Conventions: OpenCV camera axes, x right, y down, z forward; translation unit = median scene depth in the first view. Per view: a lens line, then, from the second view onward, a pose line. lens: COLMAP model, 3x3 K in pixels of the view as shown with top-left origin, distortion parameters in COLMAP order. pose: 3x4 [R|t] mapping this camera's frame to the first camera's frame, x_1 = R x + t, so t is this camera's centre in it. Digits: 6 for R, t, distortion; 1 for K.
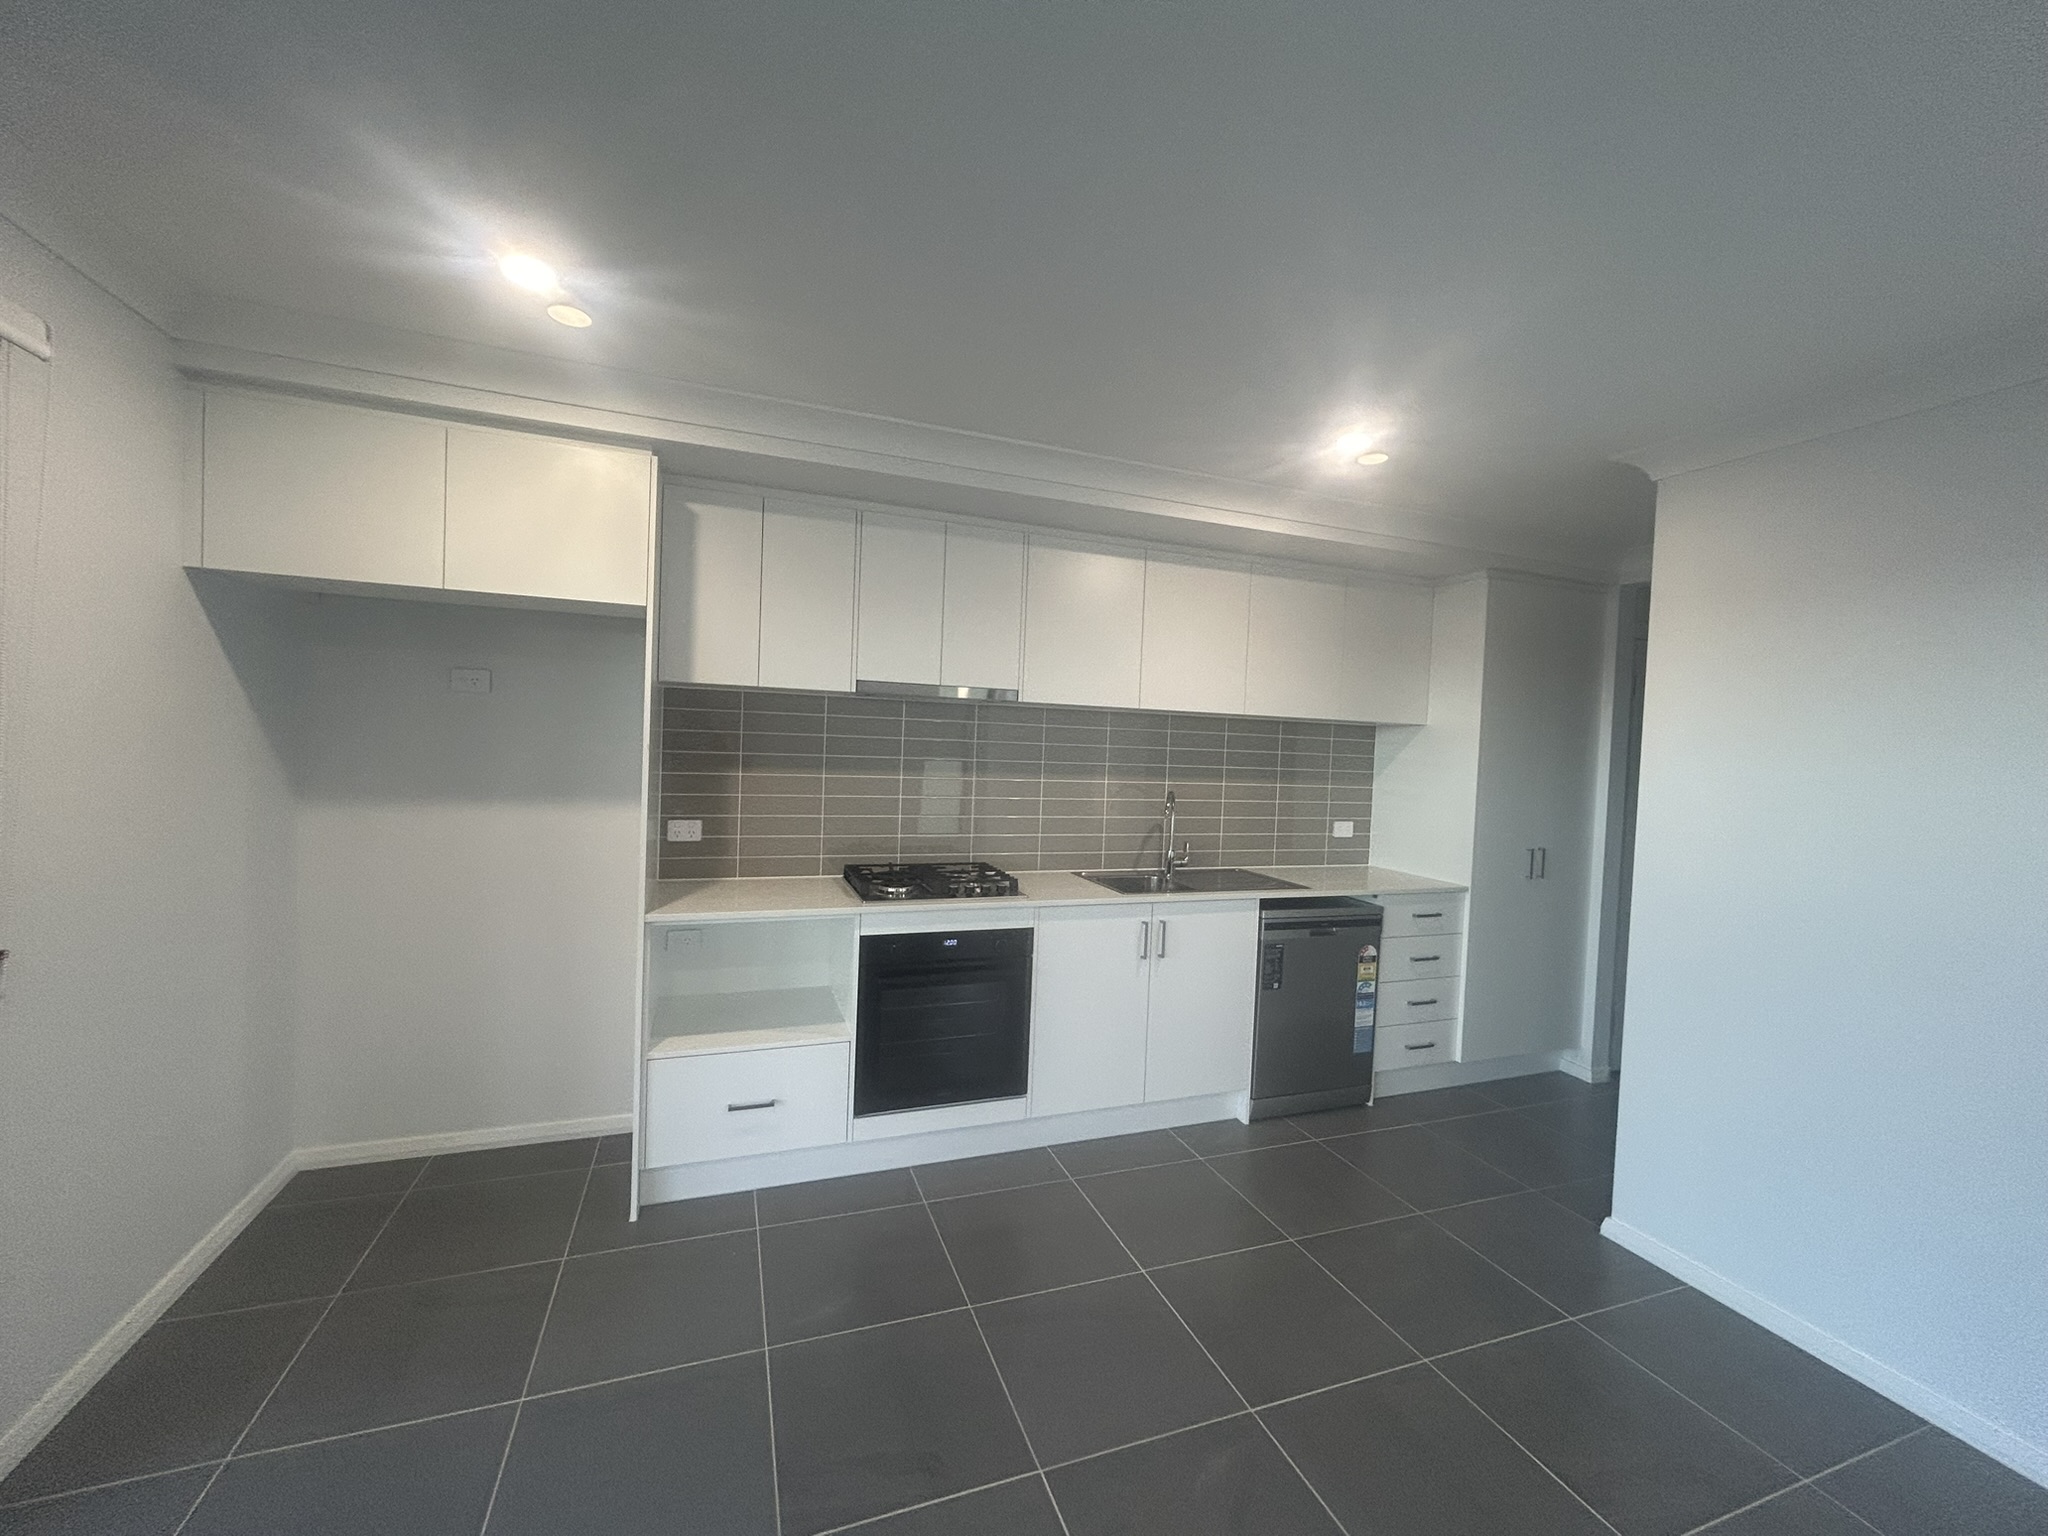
lens RADIAL K [[826.1, 0, 1023.6], [0, 826.1, 768.3], [0, 0, 1]] dist [0.003819, 0.000878]
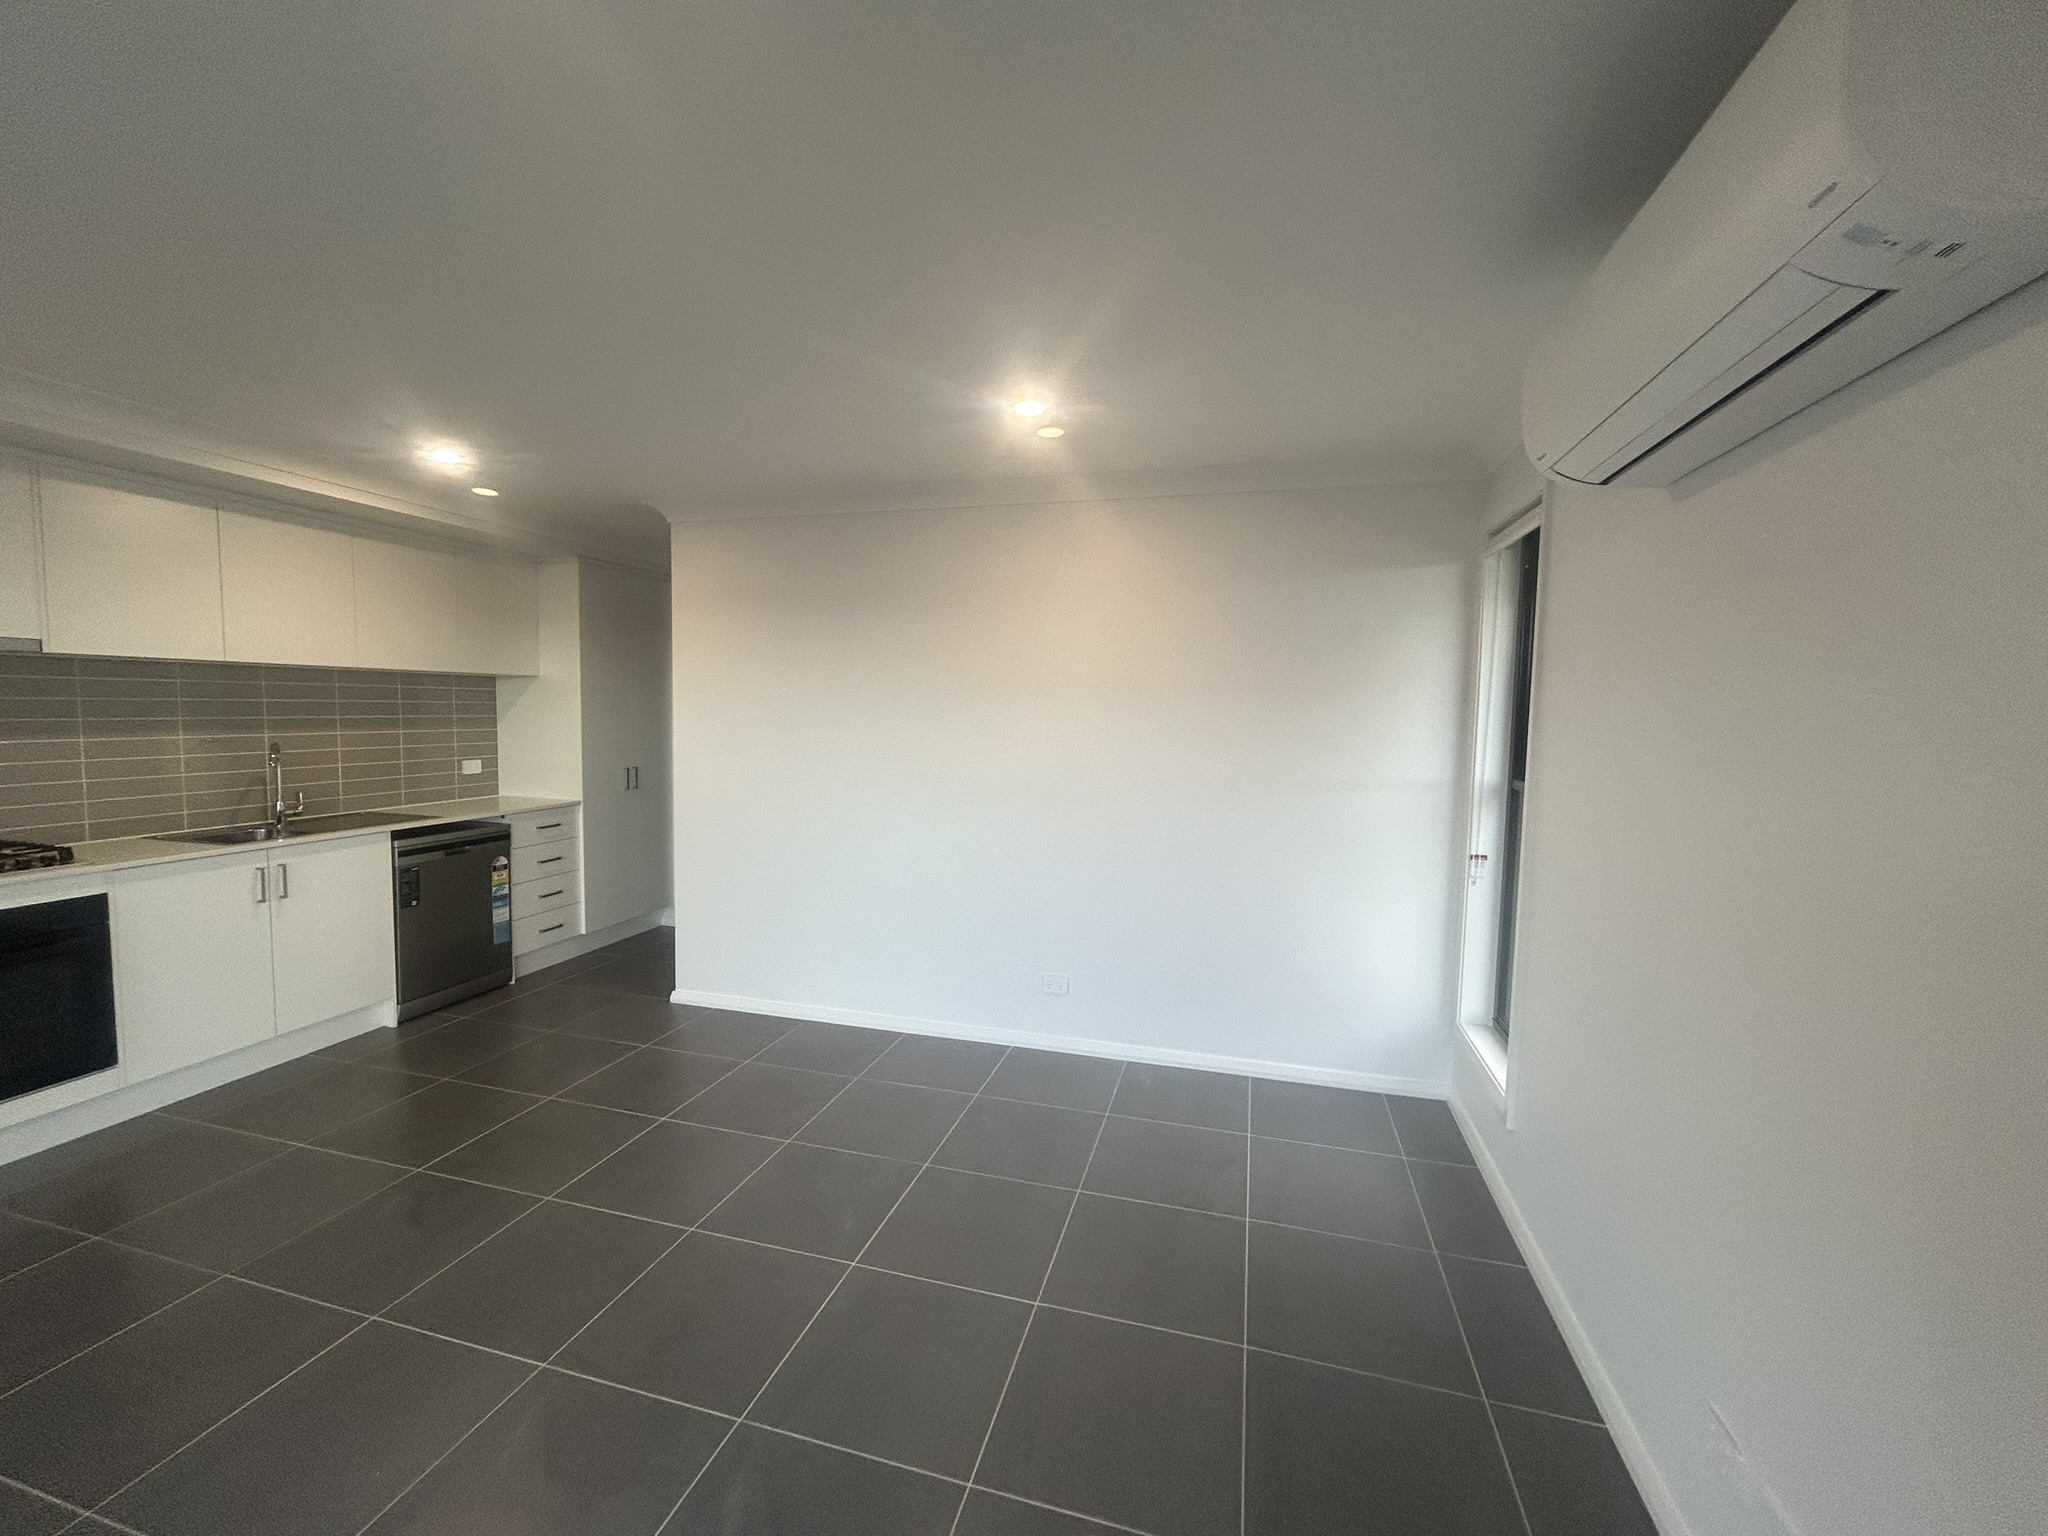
lens RADIAL K [[826.1, 0, 1024.5], [0, 826.1, 766.5], [0, 0, 1]] dist [0.003819, 0.000878]
pose [[0.587105, -0.087237, 0.804796, -0.104531], [0.030628, 0.995858, 0.085604, -0.002268], [-0.808931, -0.025609, 0.587345, -0.350197]]
